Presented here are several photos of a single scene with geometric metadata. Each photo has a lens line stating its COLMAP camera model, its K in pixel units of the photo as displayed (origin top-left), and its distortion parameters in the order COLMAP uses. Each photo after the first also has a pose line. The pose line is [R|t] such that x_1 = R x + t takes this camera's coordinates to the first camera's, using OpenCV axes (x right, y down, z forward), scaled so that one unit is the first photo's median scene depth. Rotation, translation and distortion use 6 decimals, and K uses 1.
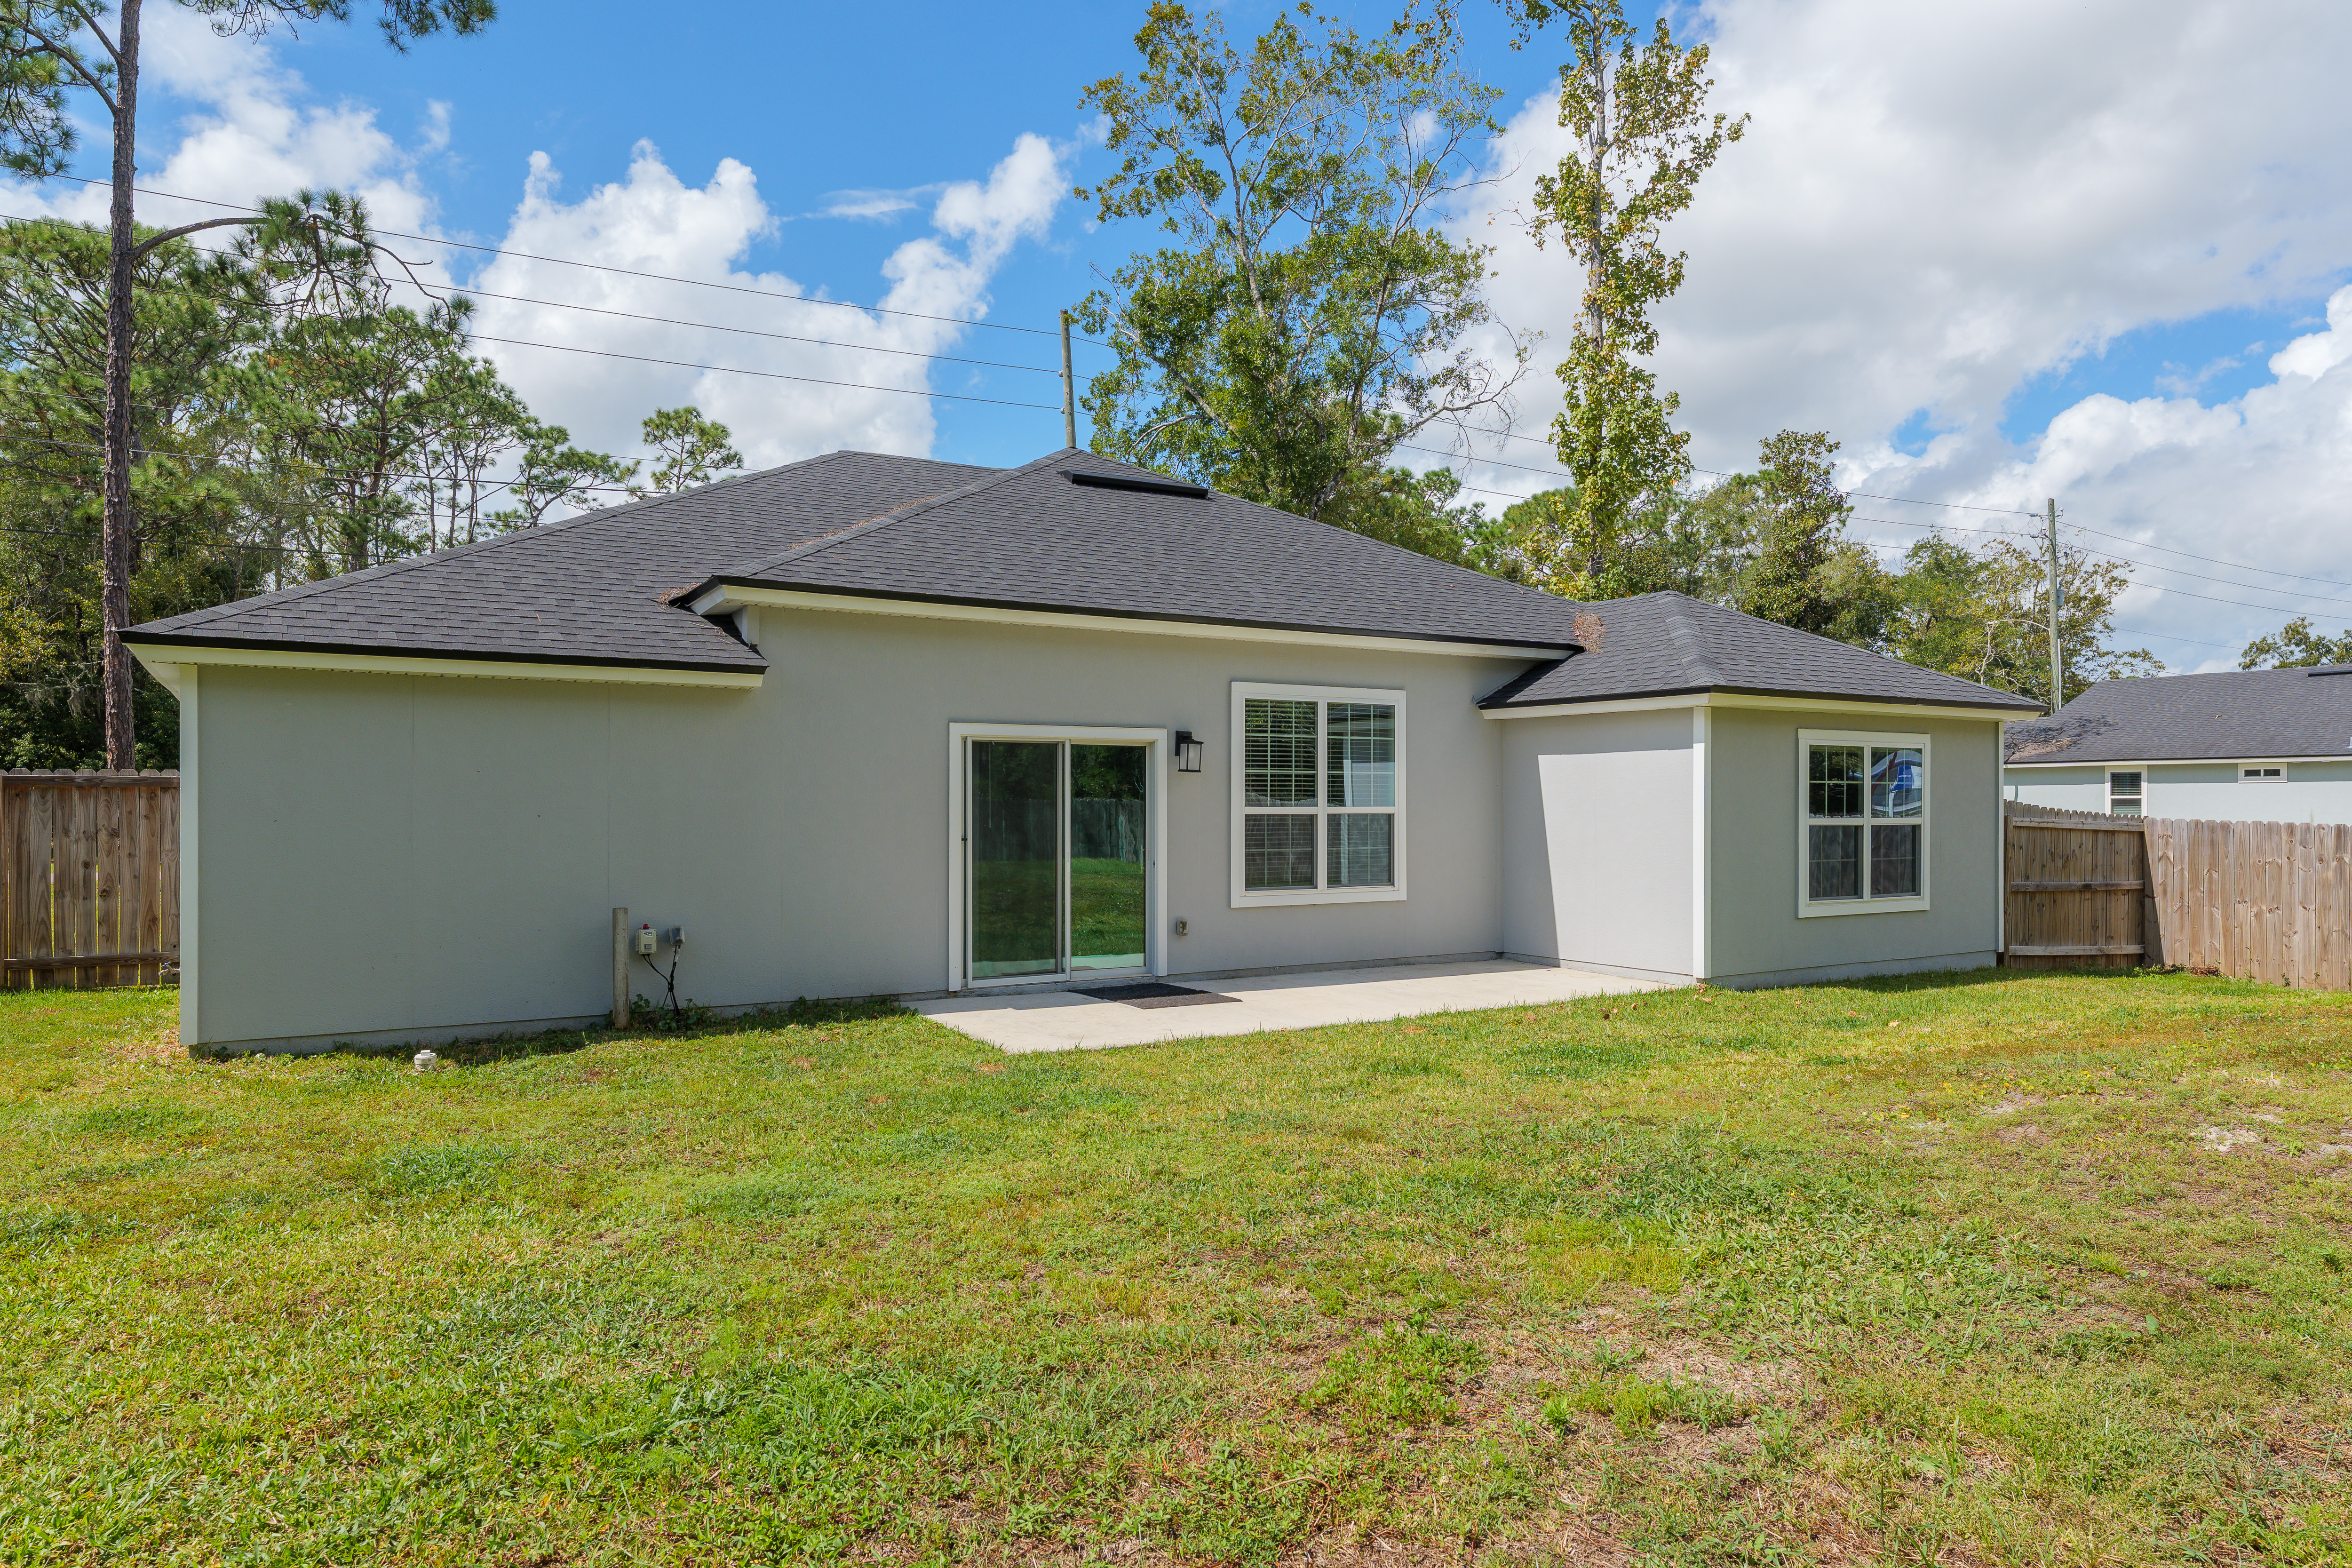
lens RADIAL K [[1424.8, 0, 1176.0], [0, 1424.8, 784.0], [0, 0, 1]] dist [0.017123, -0.000437]
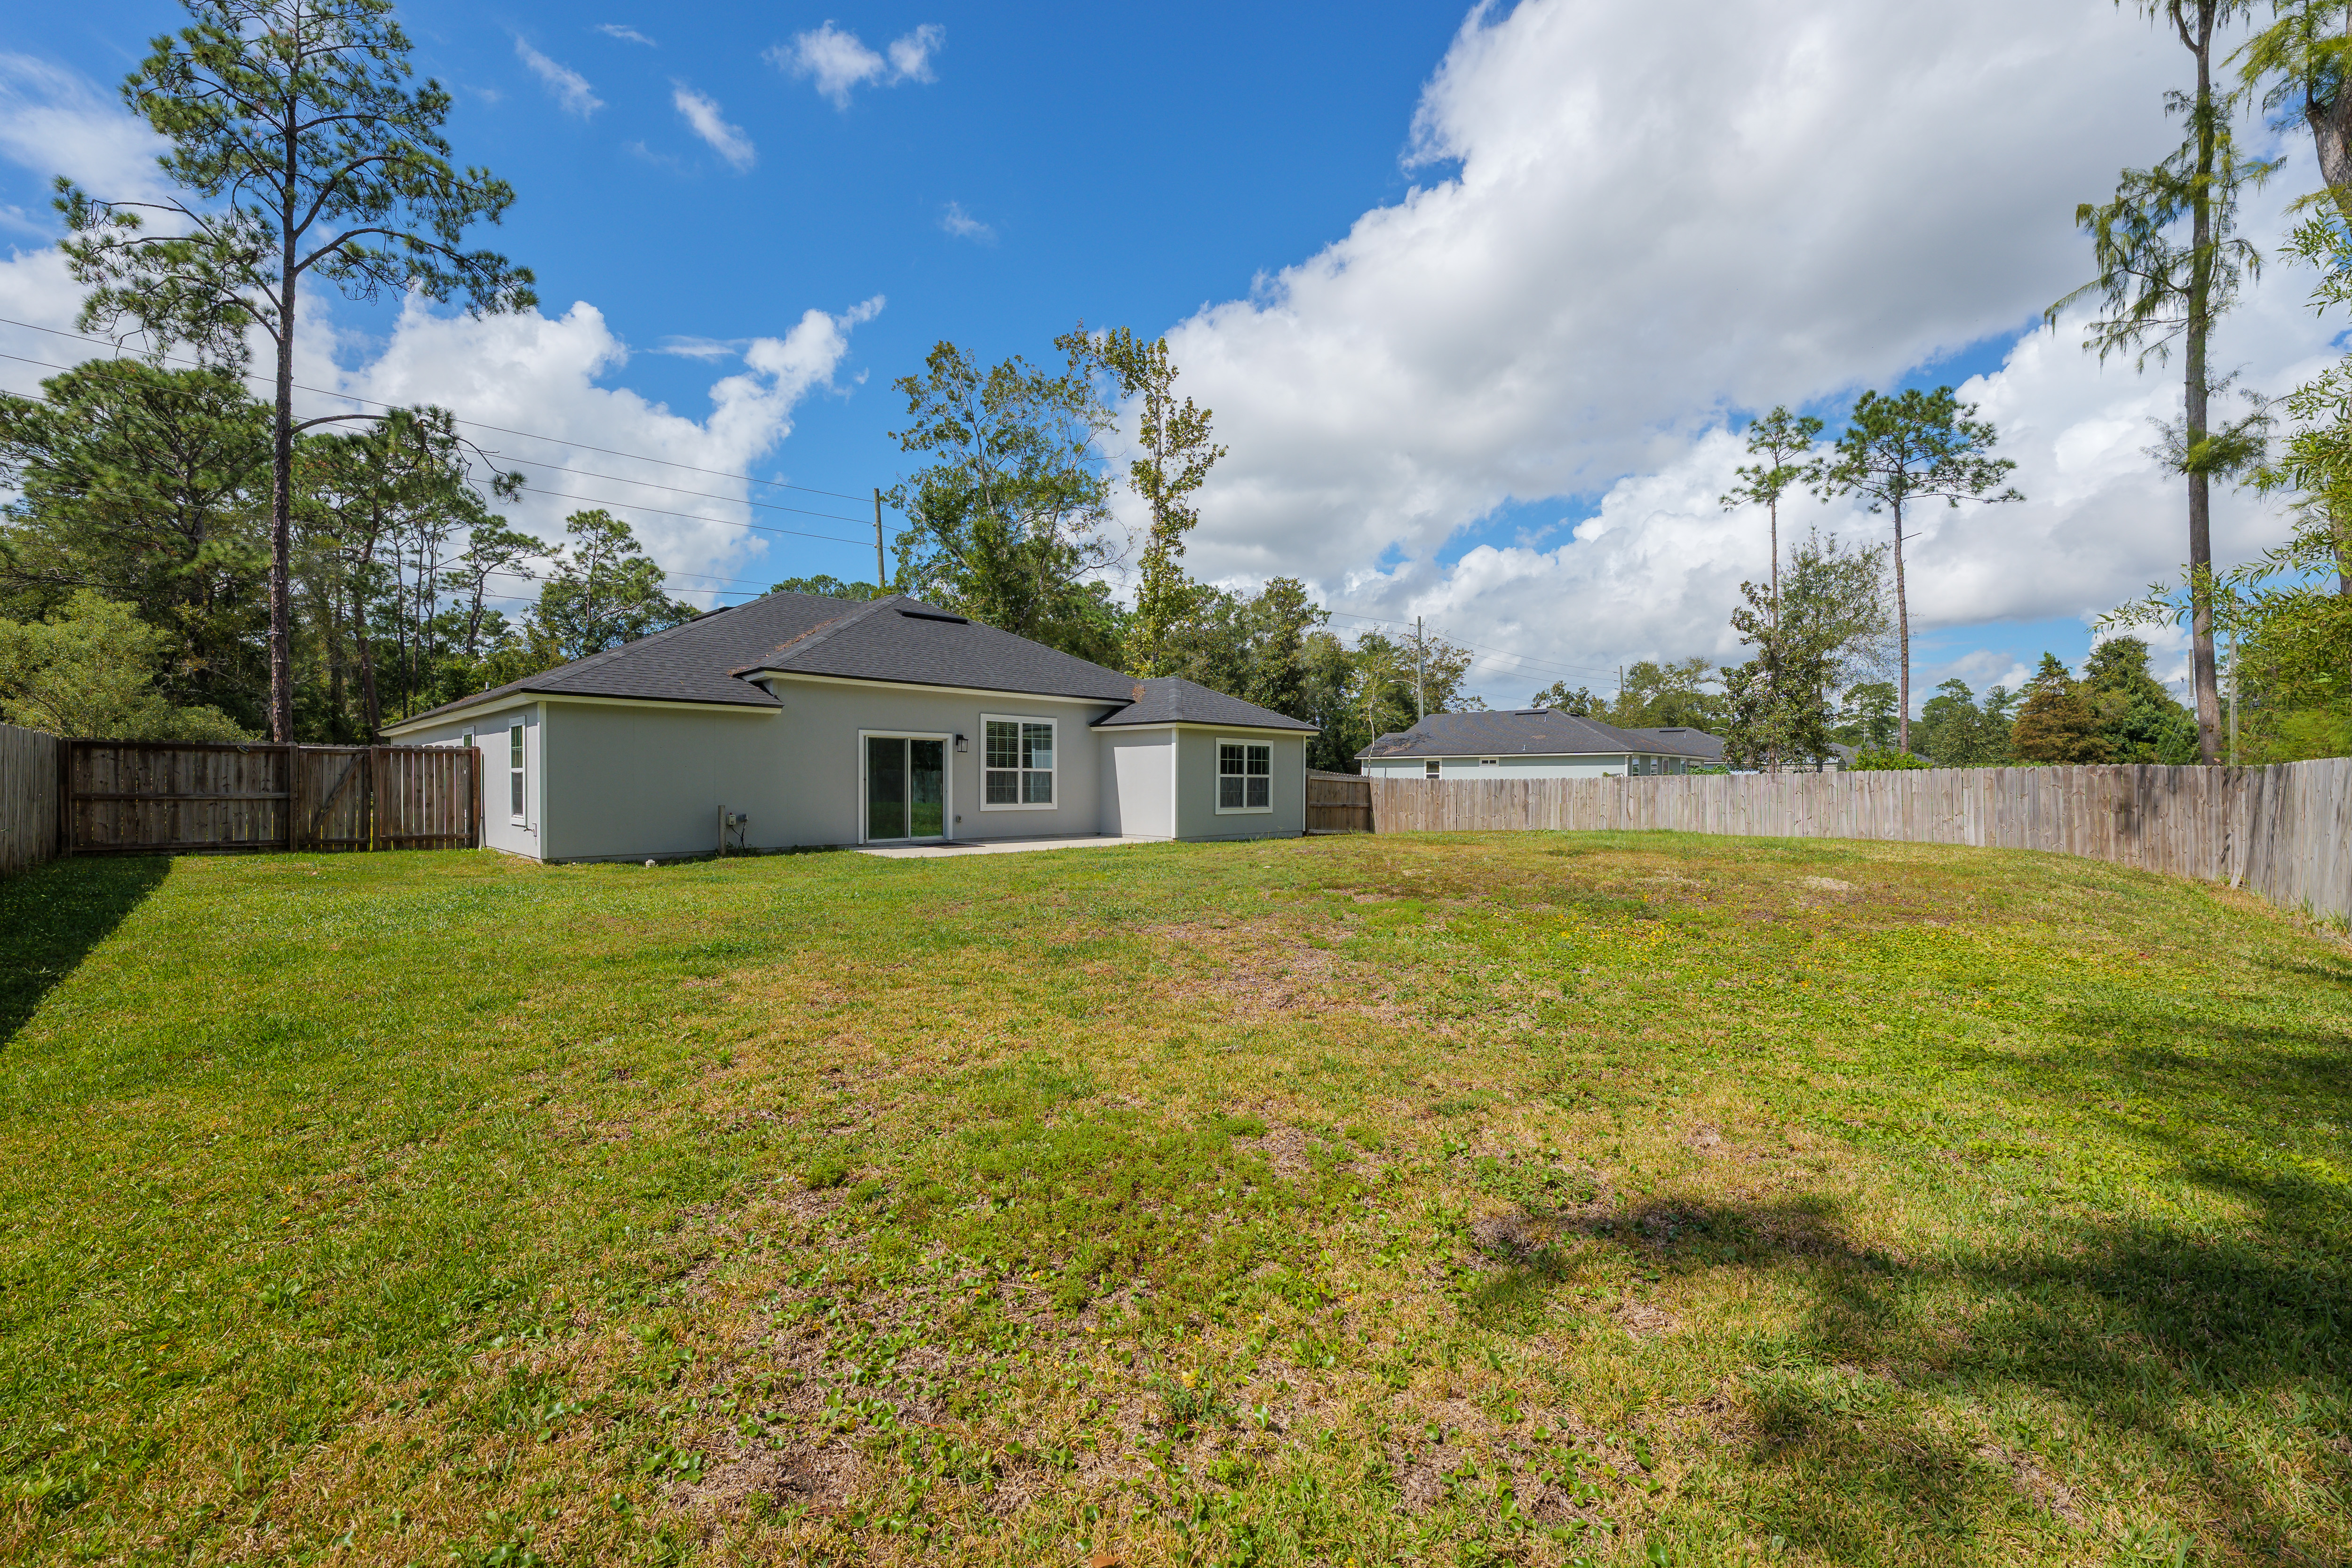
lens RADIAL K [[959.6, 0, 1176.0], [0, 959.6, 784.0], [0, 0, 1]] dist [0.000470, 0.000059]
pose [[0.968530, 0.002544, 0.248884, -0.025248], [-0.006445, 0.999869, 0.014861, 0.010779], [-0.248814, -0.015997, 0.968419, -0.359925]]
